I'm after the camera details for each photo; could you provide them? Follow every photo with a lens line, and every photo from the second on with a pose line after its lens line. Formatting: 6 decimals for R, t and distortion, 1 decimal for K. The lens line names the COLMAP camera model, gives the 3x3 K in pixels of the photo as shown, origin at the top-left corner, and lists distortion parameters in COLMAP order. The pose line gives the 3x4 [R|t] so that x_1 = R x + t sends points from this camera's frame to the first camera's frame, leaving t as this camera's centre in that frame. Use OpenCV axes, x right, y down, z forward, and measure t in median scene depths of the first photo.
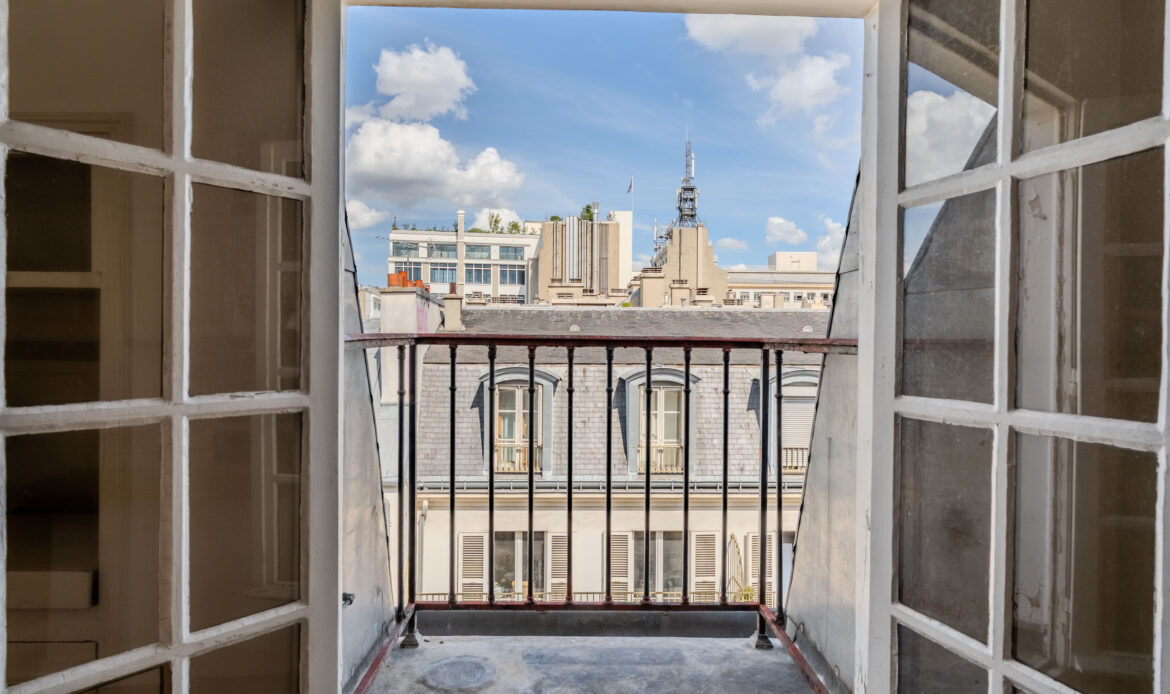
lens RADIAL K [[649.0, 0, 585.0], [0, 649.0, 347.0], [0, 0, 1]] dist [0.000307, 0.000077]
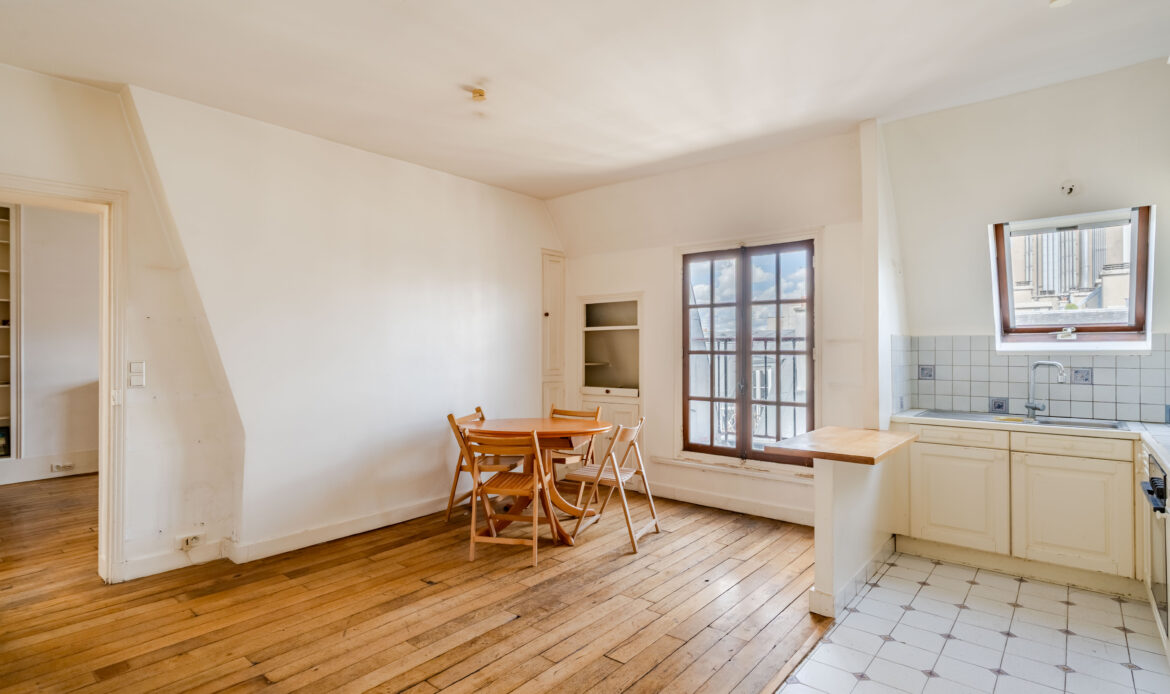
lens RADIAL K [[581.5, 0, 581.5], [0, 581.5, 347.1], [0, 0, 1]] dist [0.003767, -0.000205]
pose [[0.747549, -0.011279, -0.664111, 0.119461], [0.002826, 0.999901, -0.013801, 0.006701], [0.664200, 0.008440, 0.747507, -0.168179]]
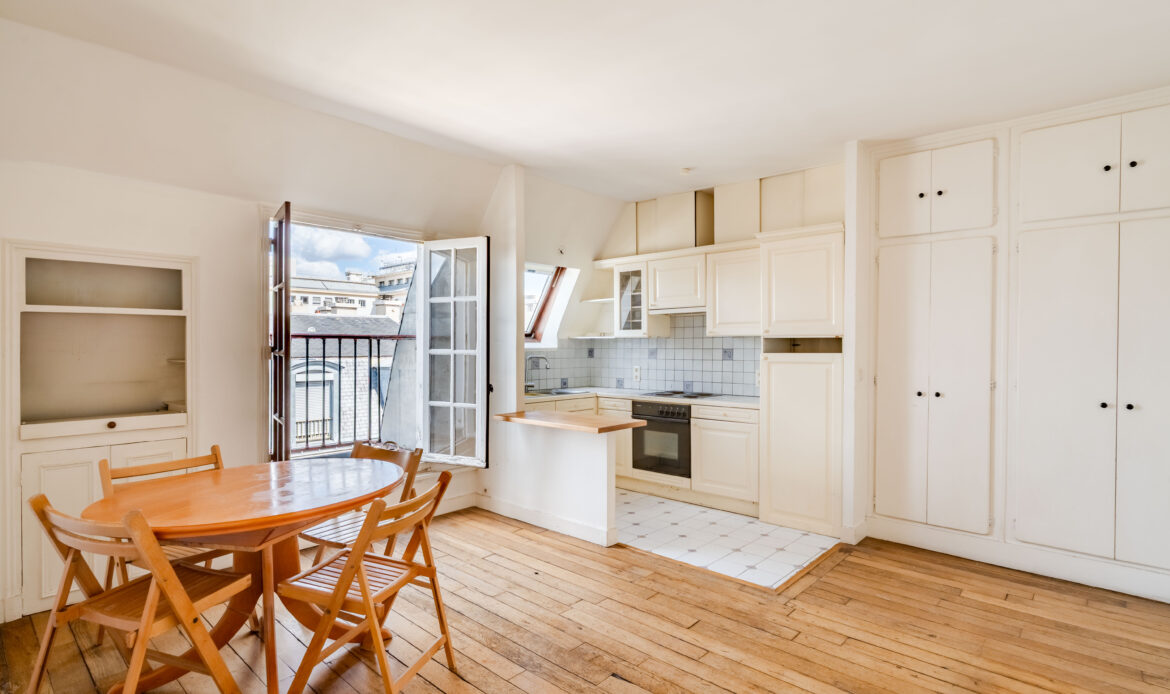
lens RADIAL K [[581.5, 0, 581.5], [0, 581.5, 347.1], [0, 0, 1]] dist [0.003767, -0.000205]
pose [[0.692237, -0.009477, 0.721608, -0.098781], [0.007084, 0.999955, 0.006337, 0.003132], [-0.721635, 0.000725, 0.692273, -0.146106]]
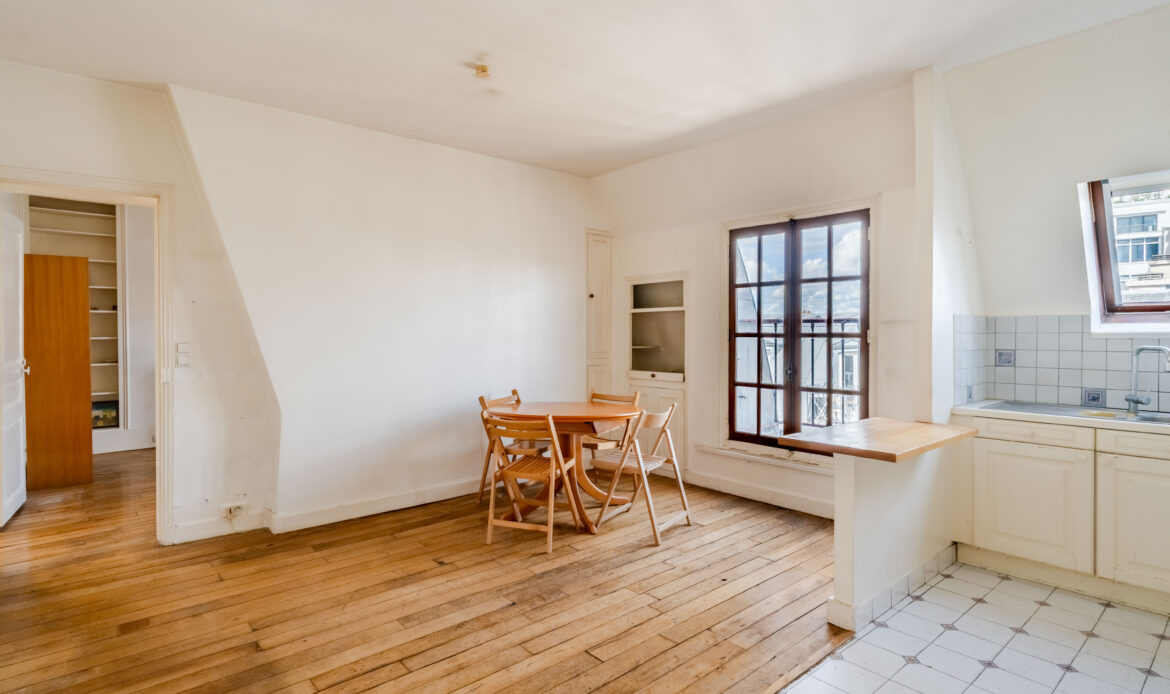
lens RADIAL K [[589.1, 0, 582.7], [0, 589.1, 339.7], [0, 0, 1]] dist [0.006501, -0.000317]
pose [[0.630518, 0.000468, -0.776174, 0.134302], [0.000970, 0.999999, 0.001391, 0.007212], [0.776174, -0.001630, 0.630517, -0.145354]]
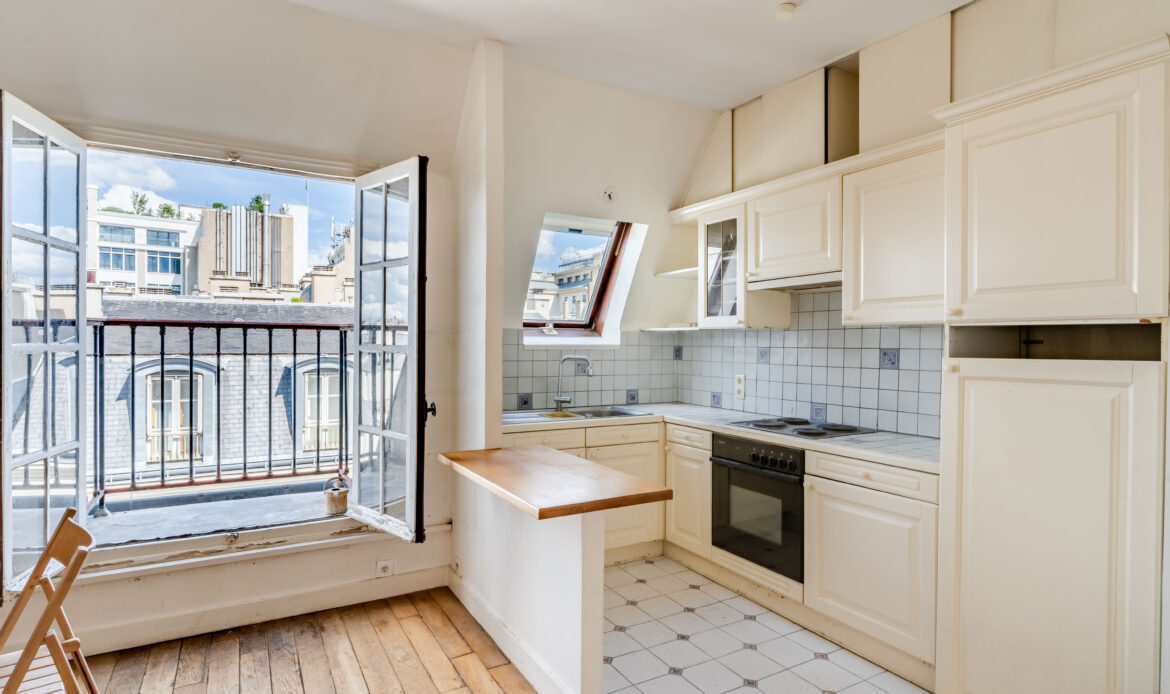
lens RADIAL K [[601.2, 0, 579.6], [0, 601.2, 347.8], [0, 0, 1]] dist [0.000998, 0.001002]
pose [[0.880942, -0.005185, 0.473195, 0.008110], [0.000667, 0.999953, 0.009715, 0.004508], [-0.473223, -0.008243, 0.880904, -0.103458]]
